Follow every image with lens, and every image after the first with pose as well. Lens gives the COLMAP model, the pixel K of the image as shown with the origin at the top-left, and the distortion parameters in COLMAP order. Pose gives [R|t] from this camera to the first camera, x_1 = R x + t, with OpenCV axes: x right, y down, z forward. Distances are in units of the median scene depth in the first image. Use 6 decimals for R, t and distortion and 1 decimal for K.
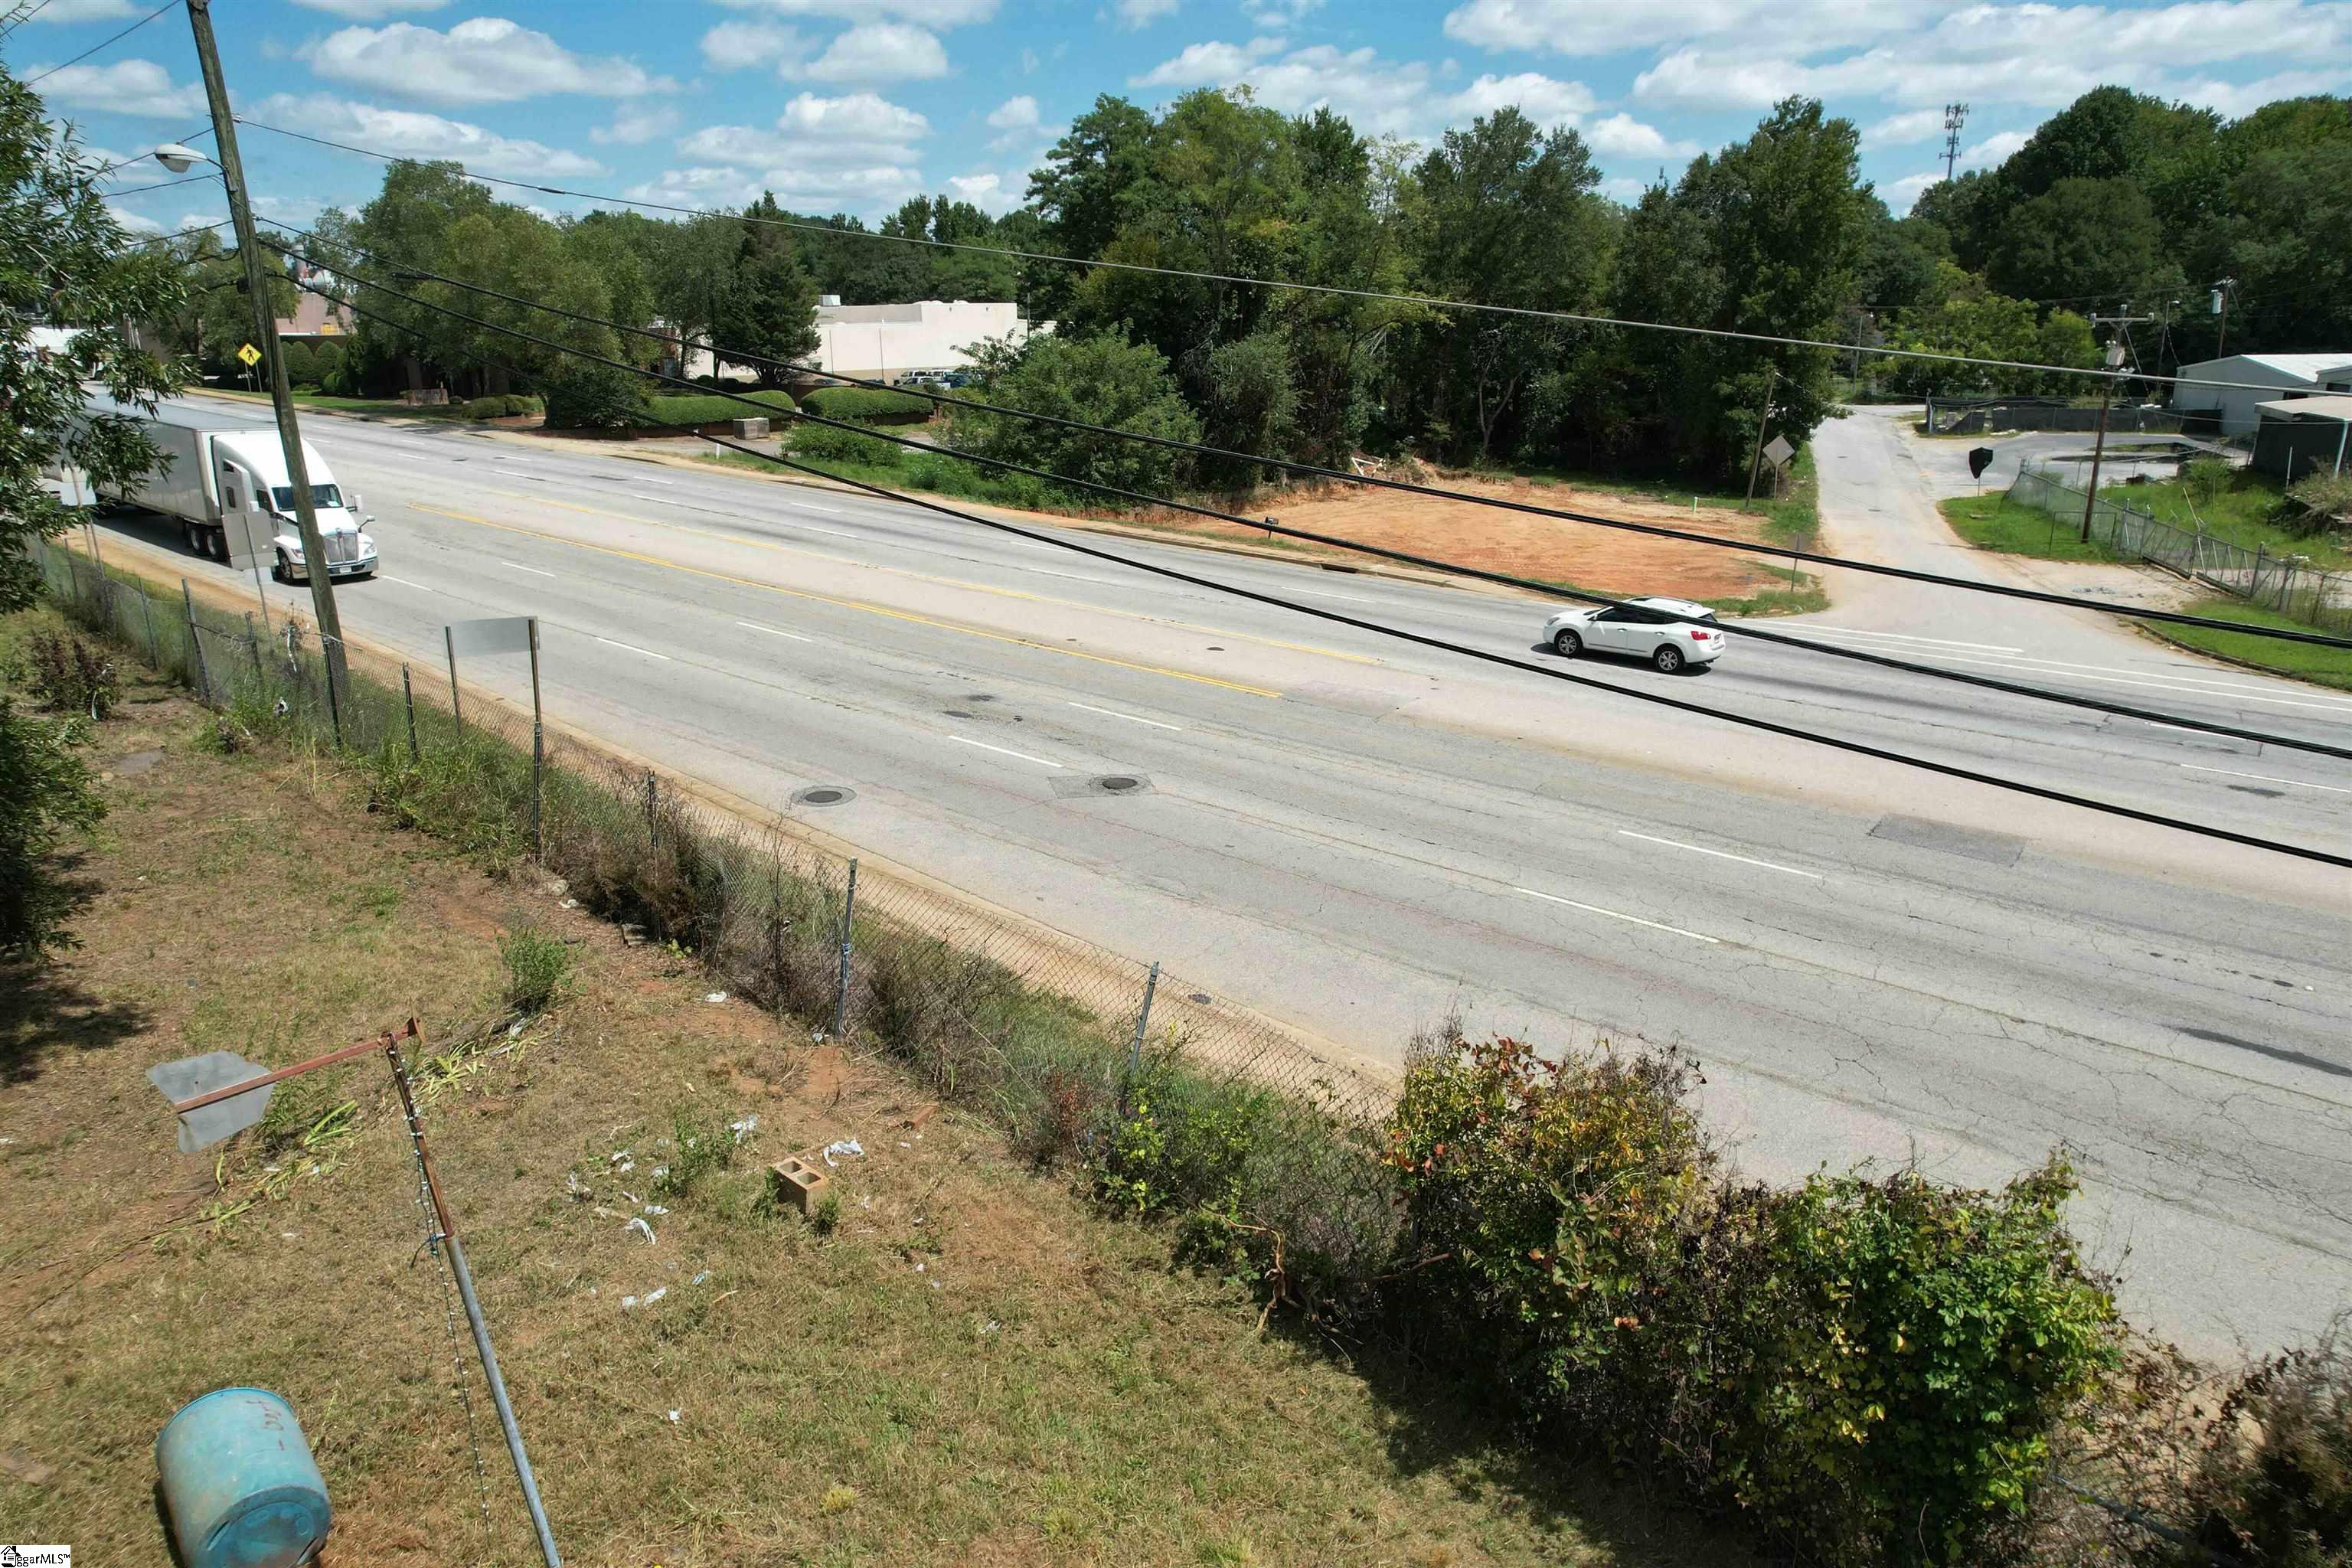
lens RADIAL K [[1462.4, 0, 1184.2], [0, 1462.4, 777.0], [0, 0, 1]] dist [-0.049730, 0.034752]
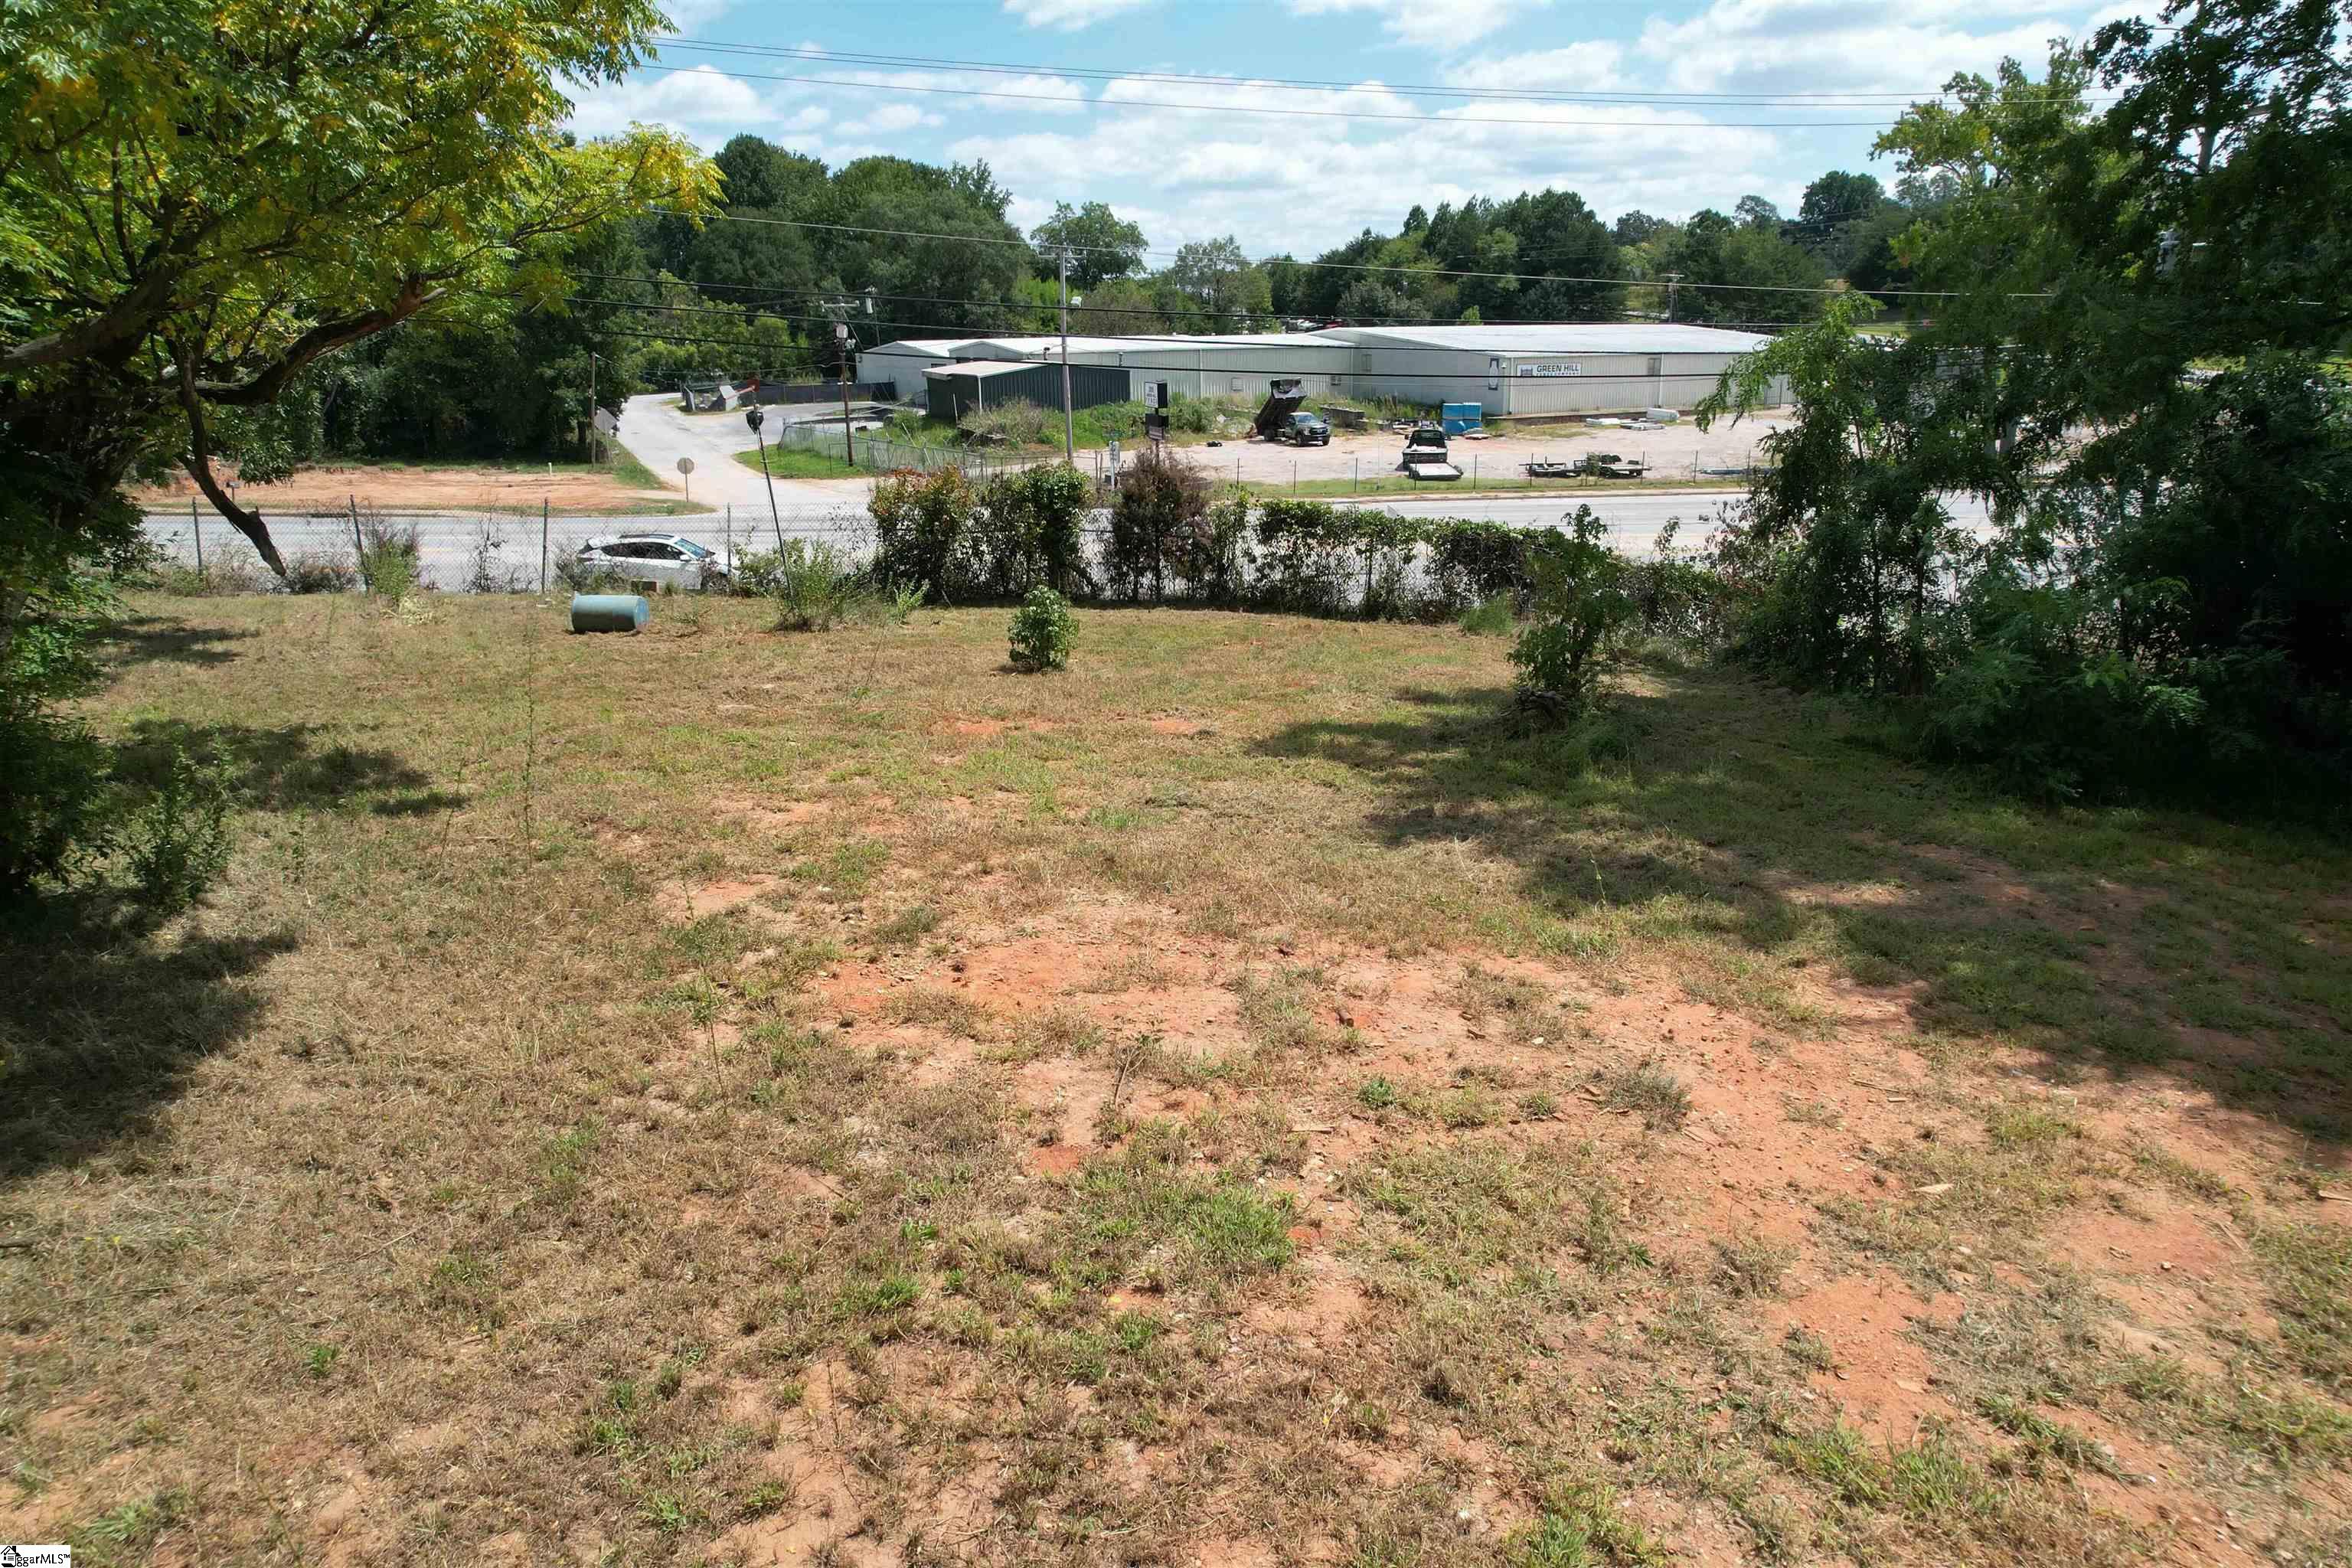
lens RADIAL K [[1462.4, 0, 1186.4], [0, 1462.4, 785.9], [0, 0, 1]] dist [-0.049730, 0.034752]
pose [[0.677126, -0.216168, 0.703401, -0.168076], [0.221283, 0.971452, 0.085528, 0.070203], [-0.701808, 0.097737, 0.705629, -0.150053]]
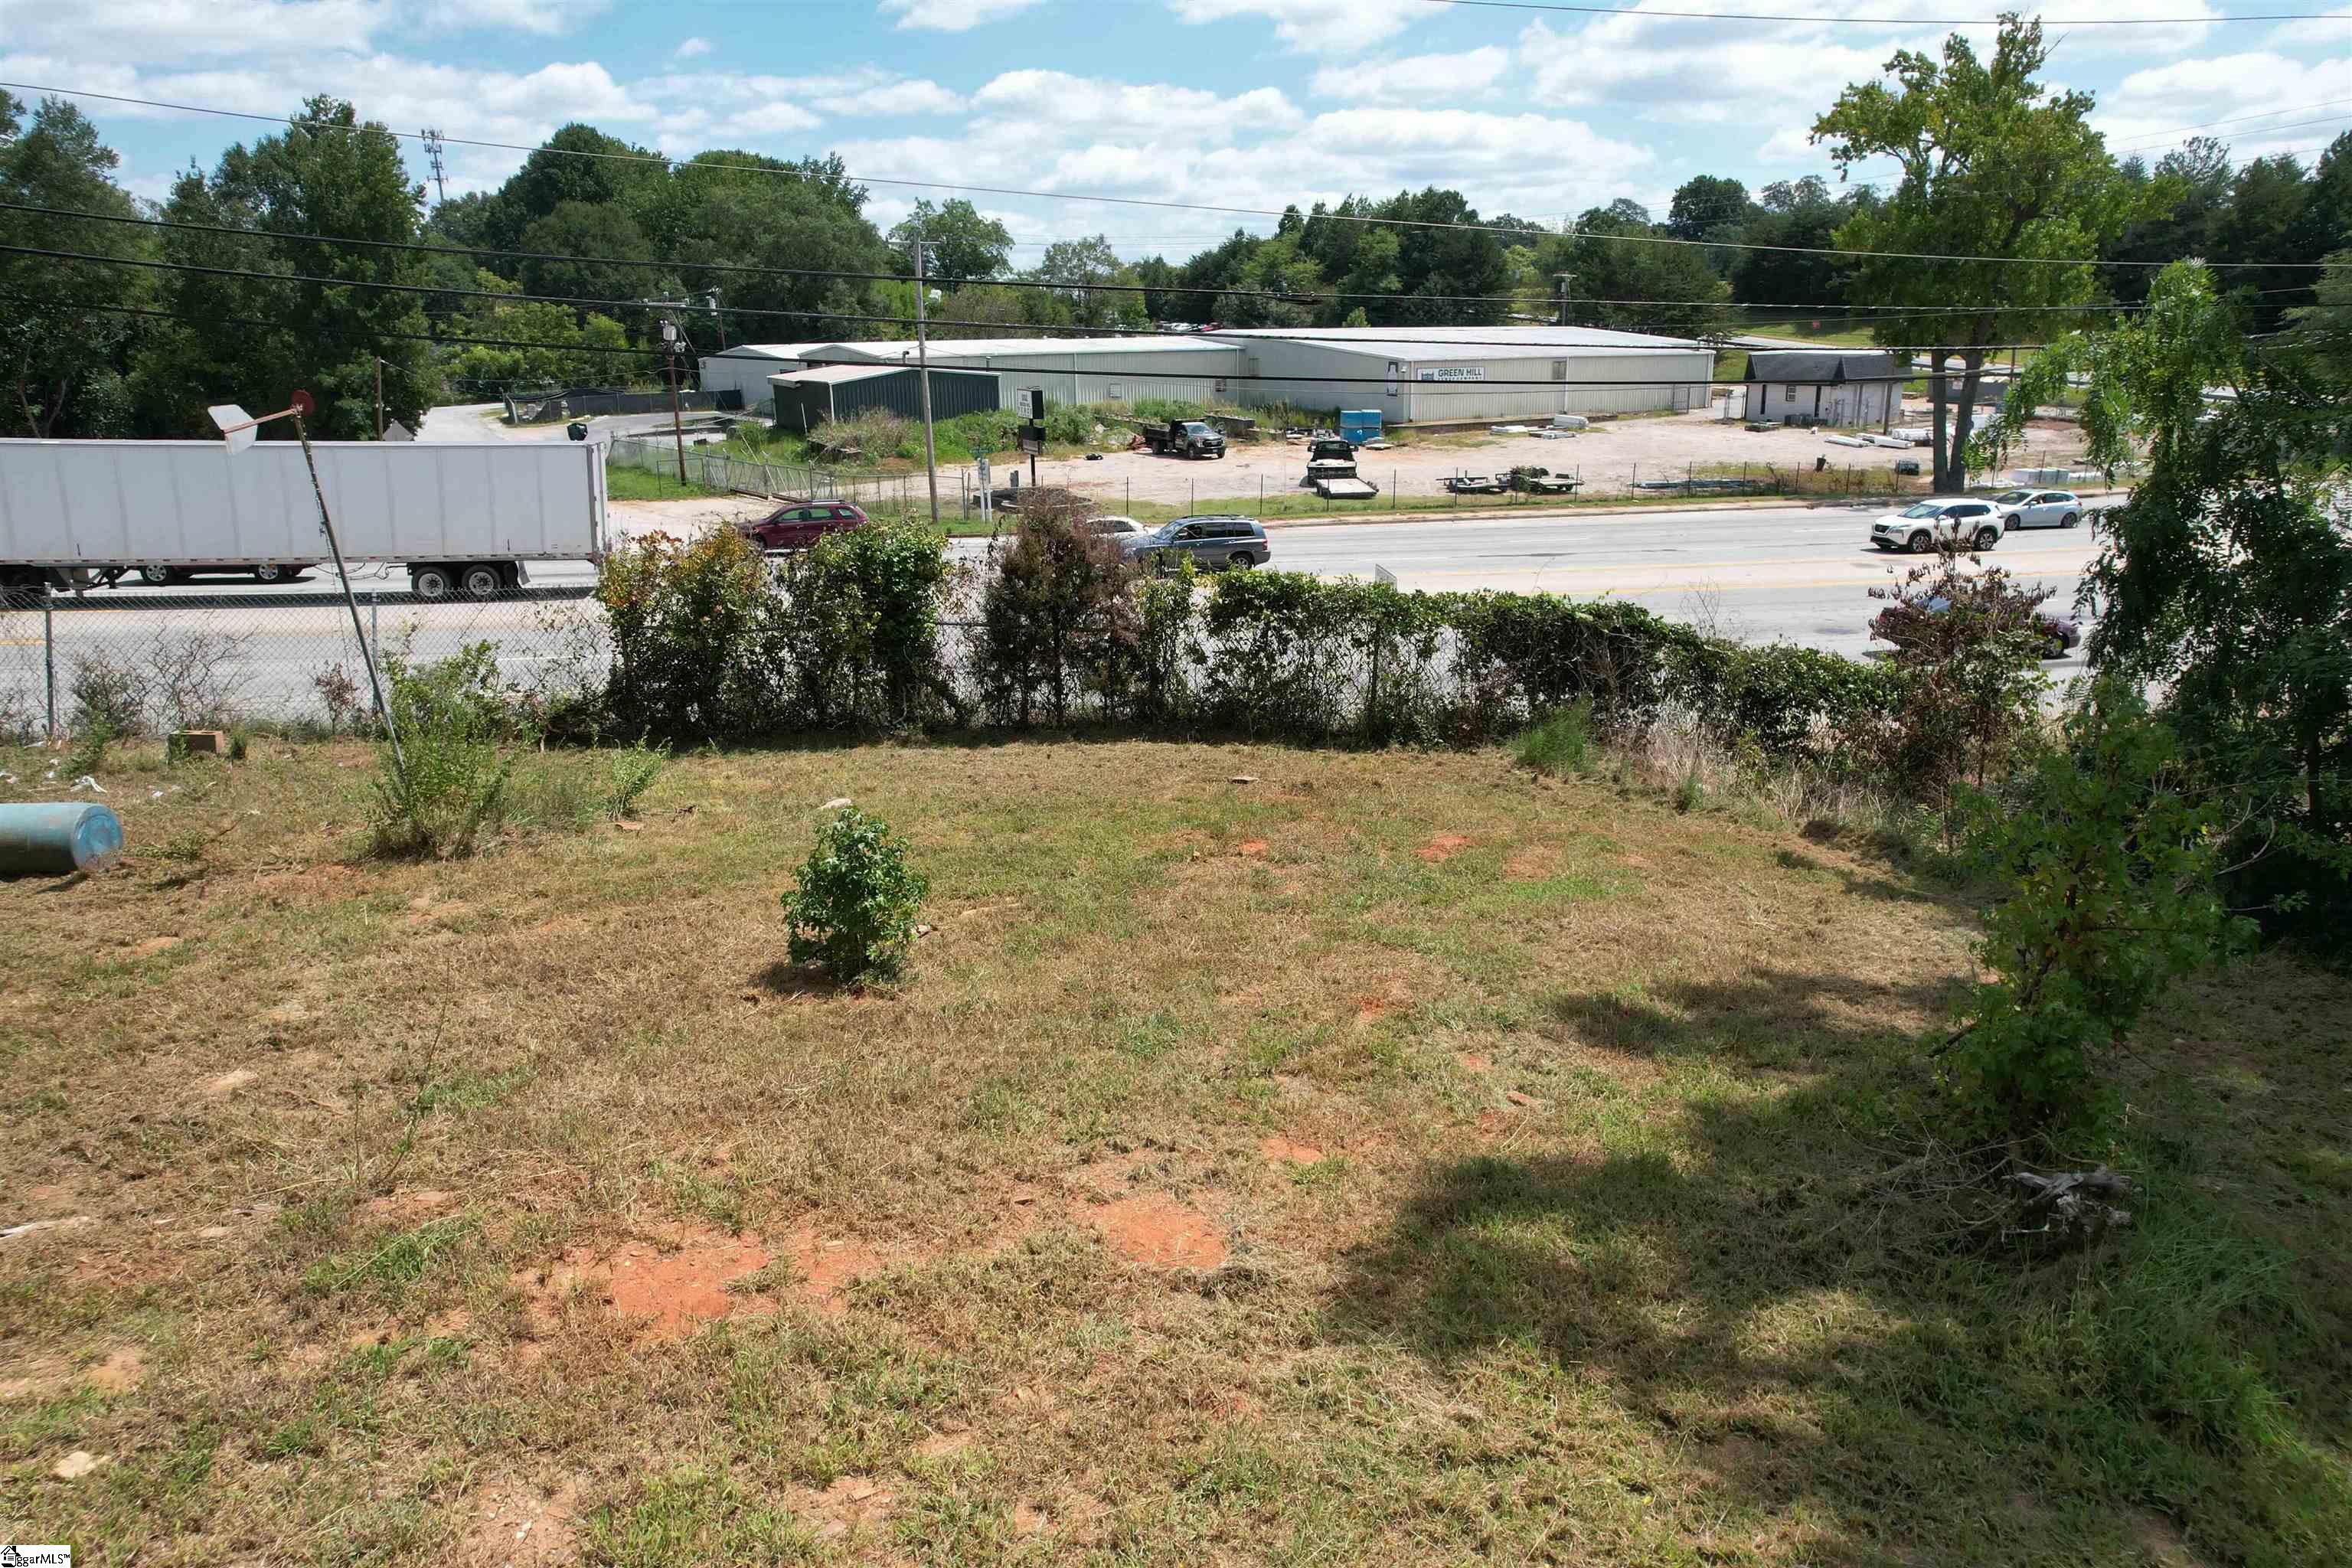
lens RADIAL K [[1462.4, 0, 1175.8], [0, 1462.4, 780.6], [0, 0, 1]] dist [-0.049730, 0.034752]
pose [[0.615483, -0.226002, 0.755052, -0.086825], [0.236852, 0.966761, 0.096301, 0.047813], [-0.751719, 0.119564, 0.648554, -0.070142]]
